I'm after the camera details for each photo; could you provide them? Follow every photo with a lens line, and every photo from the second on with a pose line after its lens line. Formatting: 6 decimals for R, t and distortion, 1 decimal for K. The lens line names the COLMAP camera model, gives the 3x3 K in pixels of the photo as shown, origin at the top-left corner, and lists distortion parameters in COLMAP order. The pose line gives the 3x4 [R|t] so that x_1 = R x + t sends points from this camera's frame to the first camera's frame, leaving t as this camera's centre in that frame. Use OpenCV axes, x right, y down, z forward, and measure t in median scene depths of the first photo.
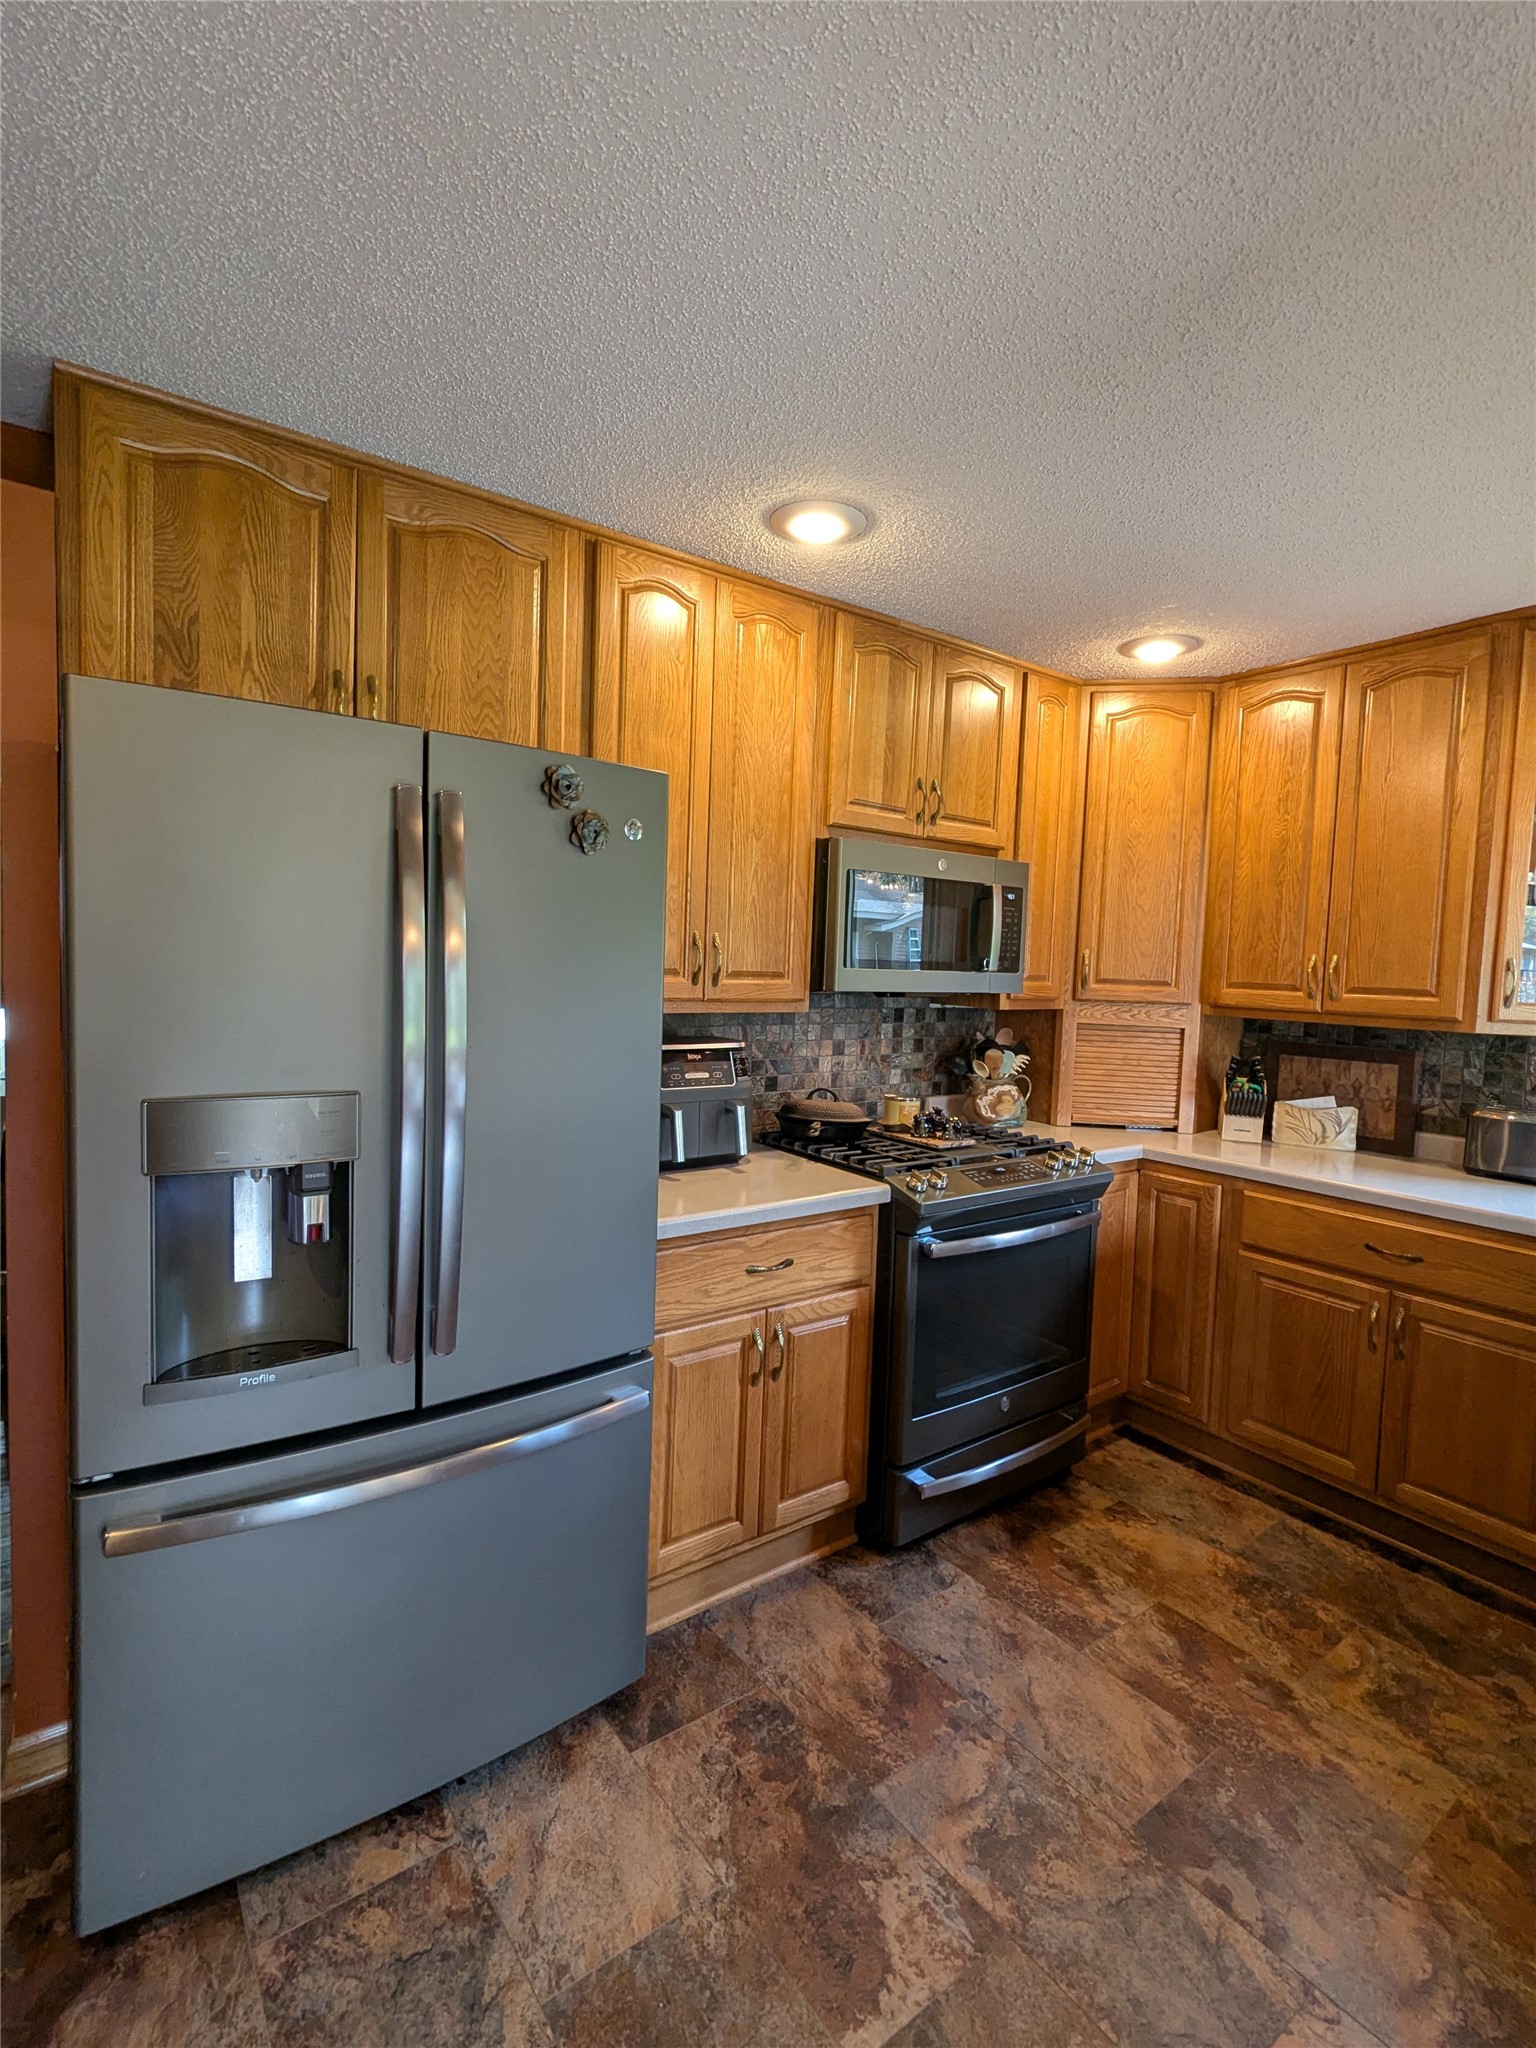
lens RADIAL K [[970.8, 0, 771.2], [0, 970.8, 1025.5], [0, 0, 1]] dist [0.001003, 0.002057]
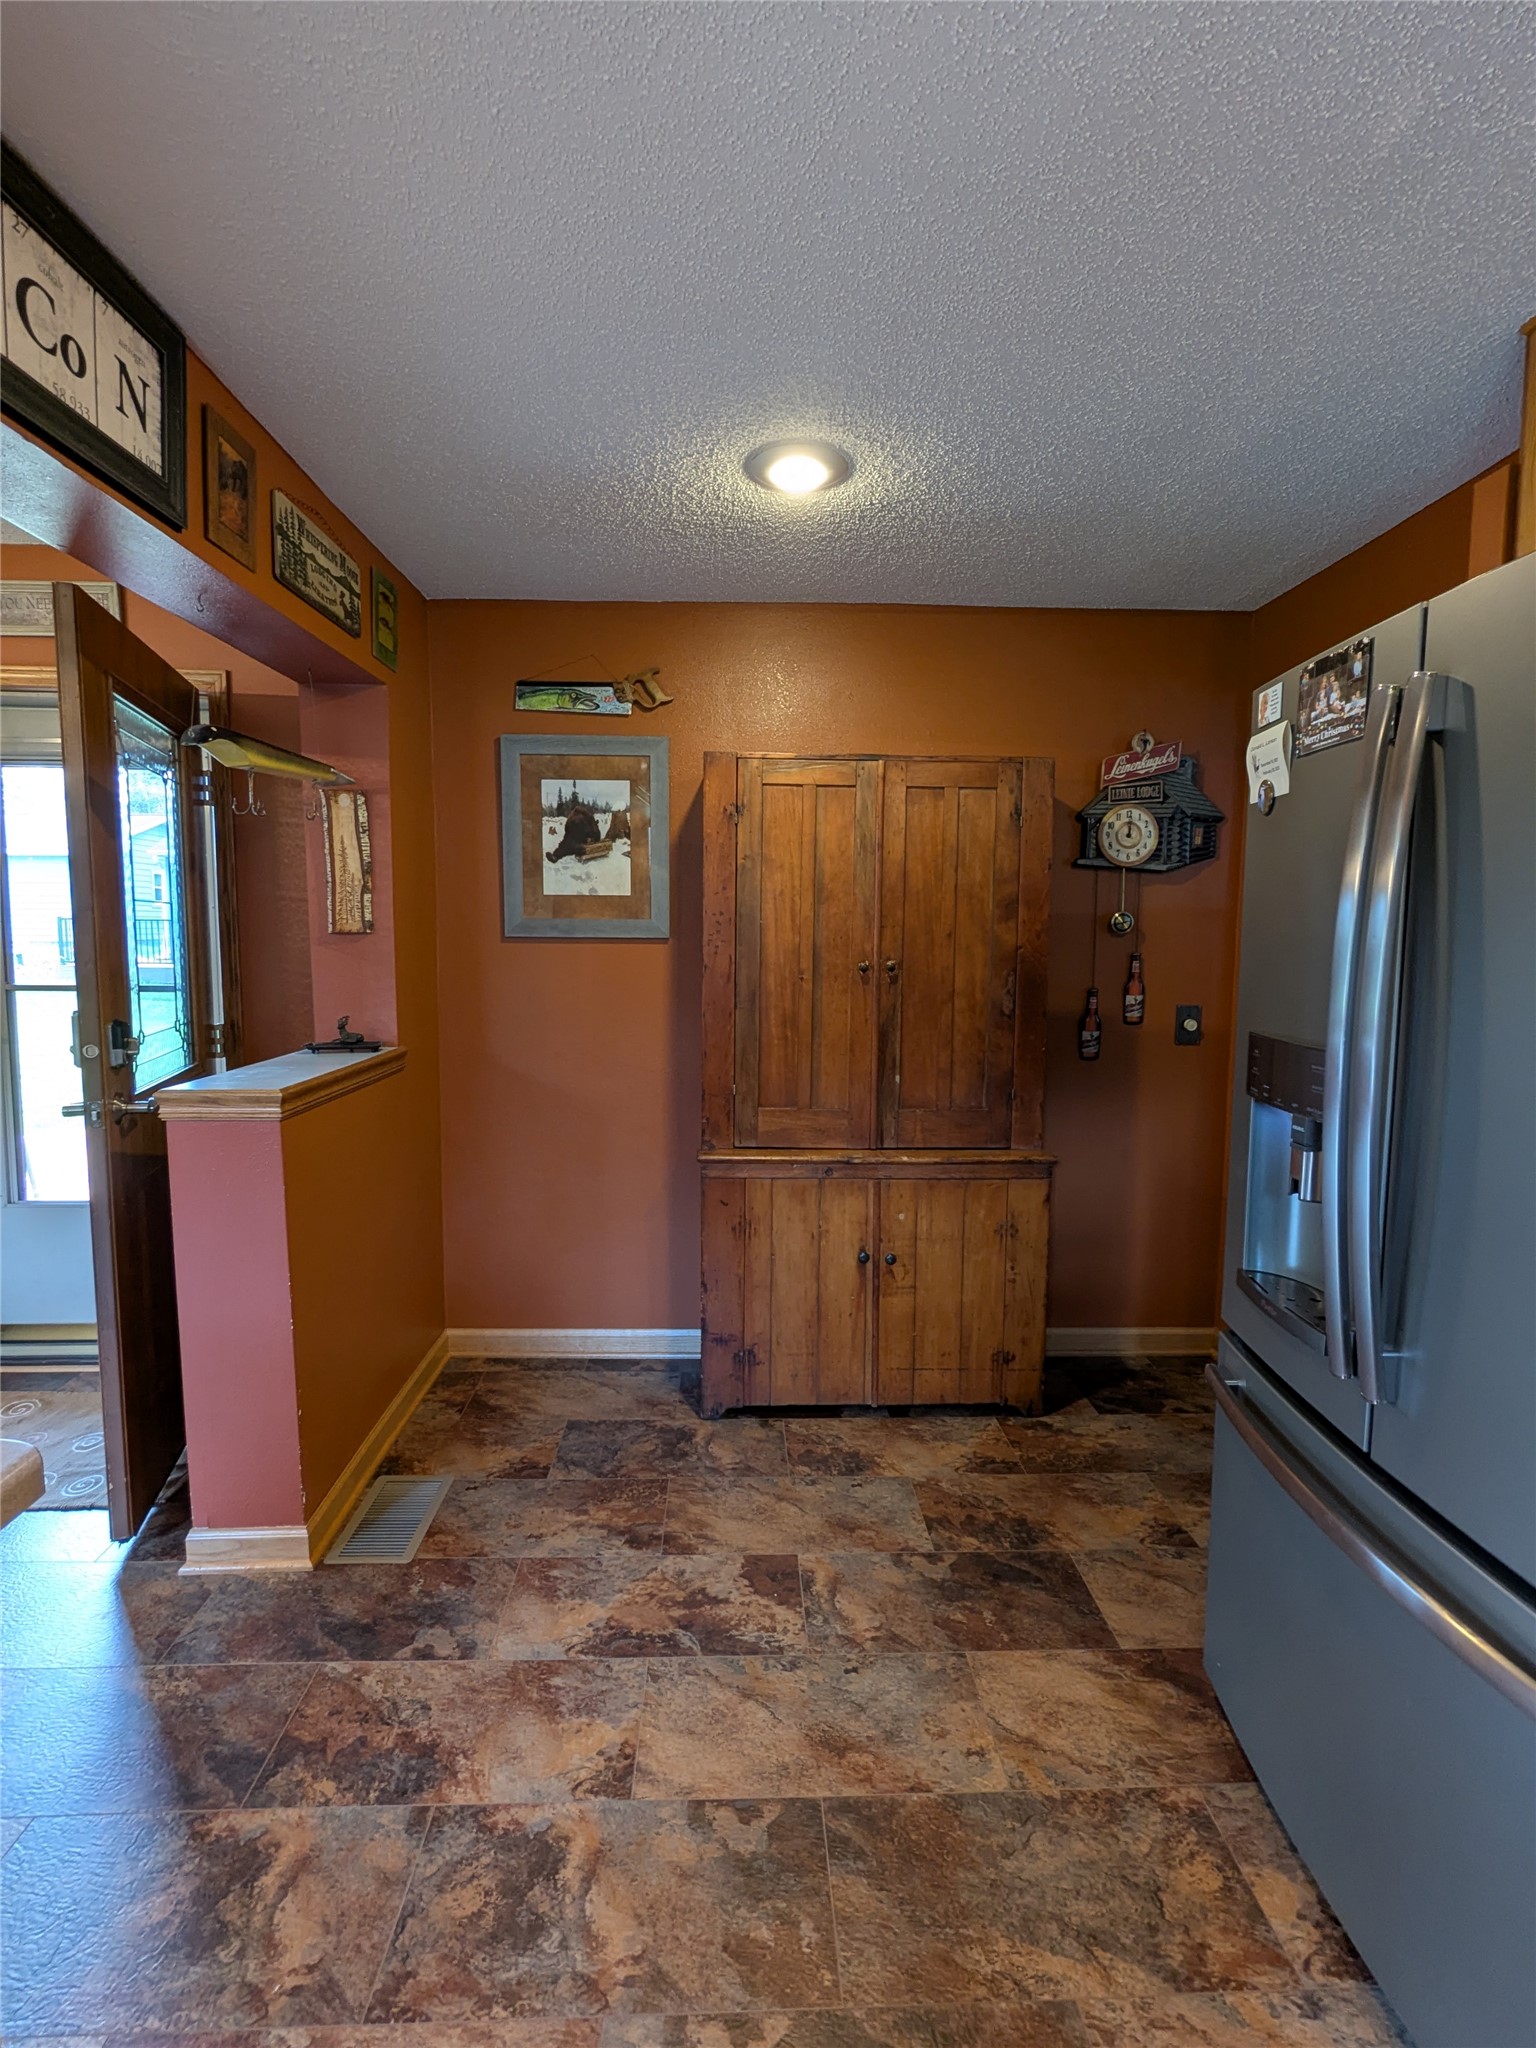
lens RADIAL K [[970.8, 0, 771.2], [0, 970.8, 1025.5], [0, 0, 1]] dist [0.001003, 0.002057]
pose [[-0.566556, 0.048996, -0.822566, 0.363530], [-0.073048, 0.991314, 0.109361, -0.010239], [0.820779, 0.122046, -0.558056, 0.637868]]
